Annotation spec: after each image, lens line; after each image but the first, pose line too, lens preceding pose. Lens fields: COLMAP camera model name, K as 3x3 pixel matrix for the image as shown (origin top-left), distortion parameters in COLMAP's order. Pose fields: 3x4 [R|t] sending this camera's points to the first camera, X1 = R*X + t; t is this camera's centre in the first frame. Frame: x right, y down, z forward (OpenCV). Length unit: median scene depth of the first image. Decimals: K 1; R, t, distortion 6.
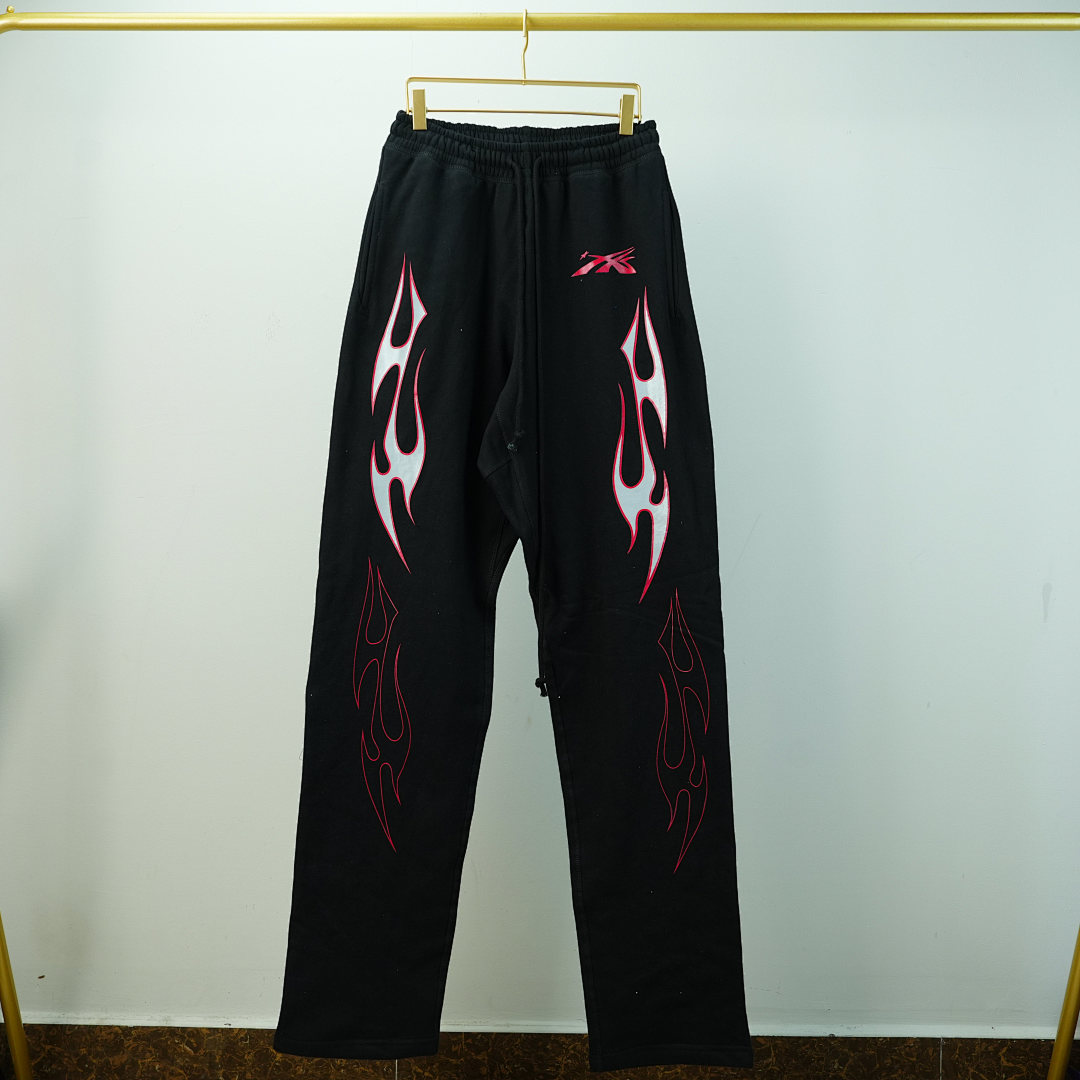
lens RADIAL K [[1190.8, 0, 544.4], [0, 1190.8, 543.6], [0, 0, 1]] dist [-0.001306, 0.001393]
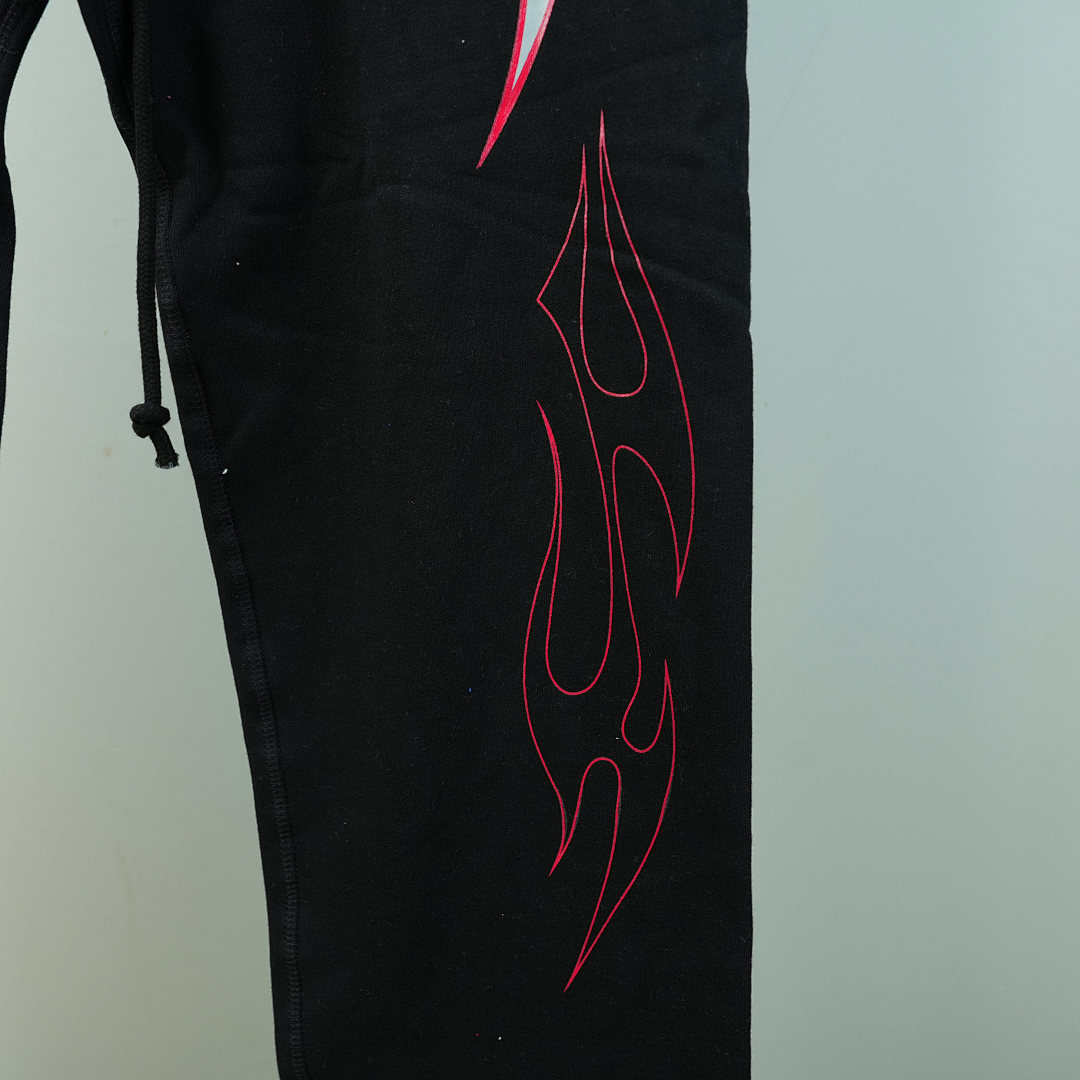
lens RADIAL K [[1190.8, 0, 544.4], [0, 1190.8, 543.6], [0, 0, 1]] dist [-0.001306, 0.001393]
pose [[0.997929, 0.018156, 0.061702, 0.059904], [-0.027908, 0.986550, 0.161058, 0.071672], [-0.057948, -0.162447, 0.985014, 0.515847]]
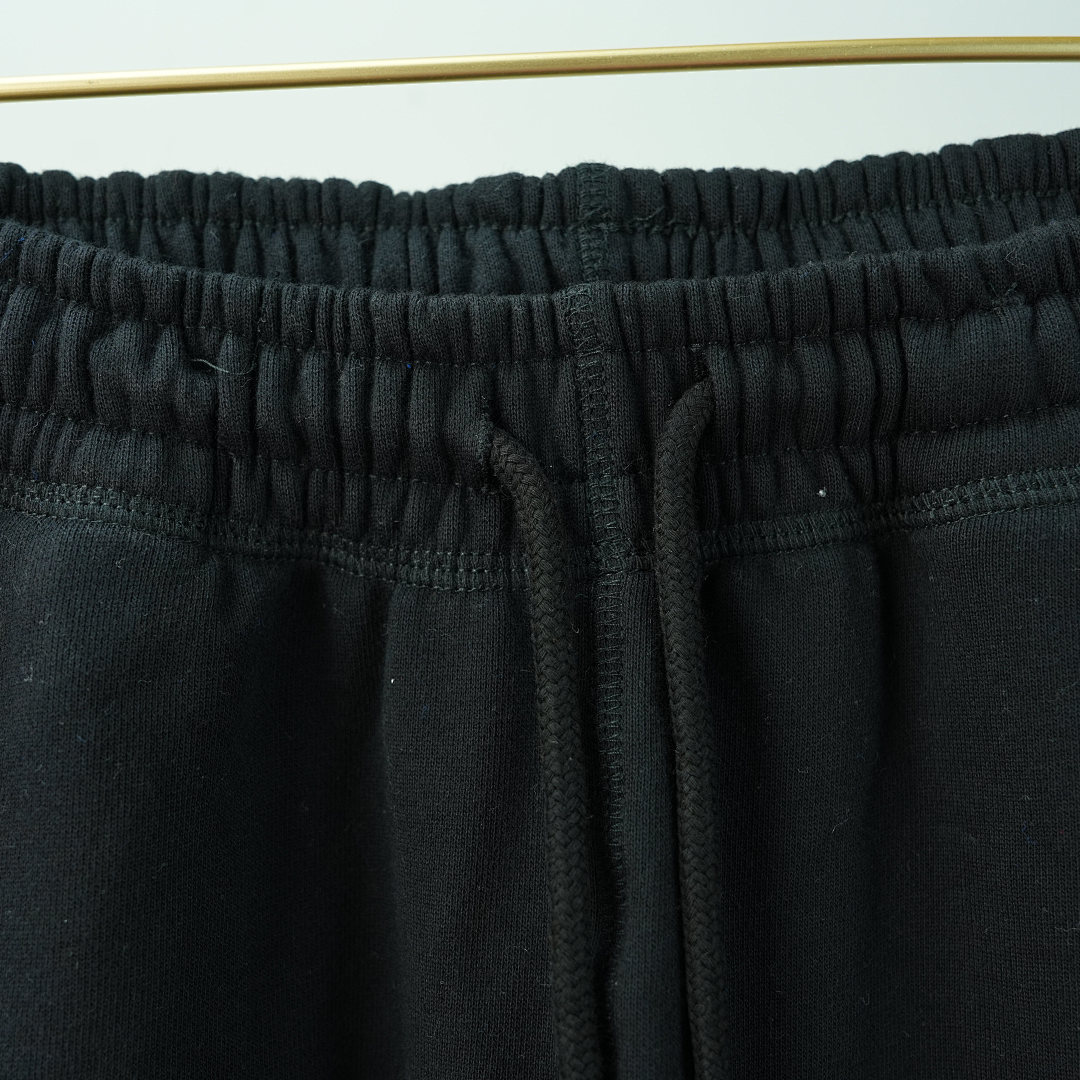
lens RADIAL K [[1177.3, 0, 540.0], [0, 1177.3, 540.0], [0, 0, 1]] dist [-0.002437, 0.003487]
pose [[0.996501, -0.036966, -0.074963, -0.009356], [0.033306, 0.998219, -0.049492, -0.226852], [0.076659, 0.046822, 0.995957, 0.653013]]
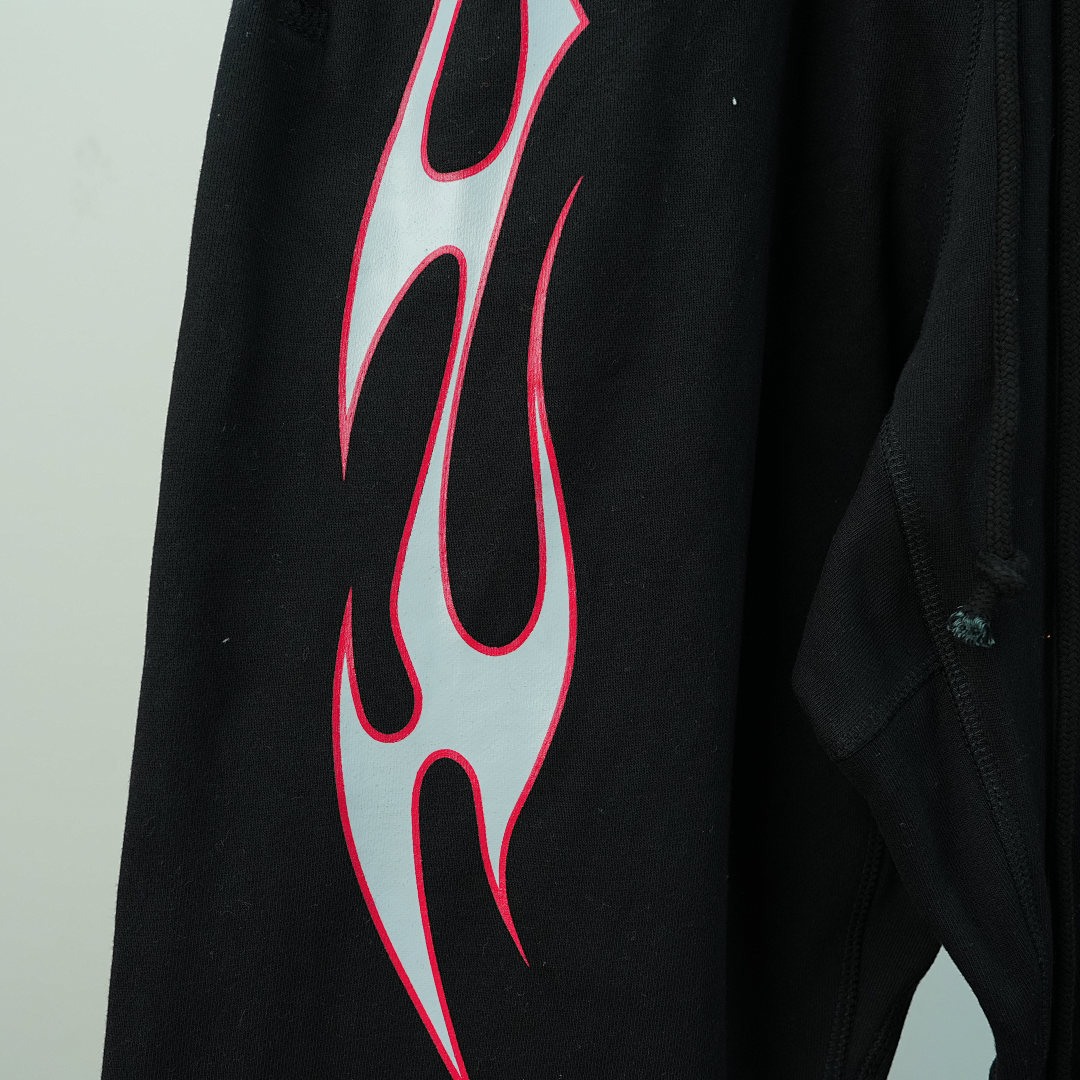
lens RADIAL K [[1177.3, 0, 540.0], [0, 1177.3, 540.0], [0, 0, 1]] dist [-0.002437, 0.003487]
pose [[0.999854, 0.007507, -0.015345, -0.076319], [-0.007034, 0.999505, 0.030676, -0.076012], [0.015567, -0.030564, 0.999412, 0.574091]]
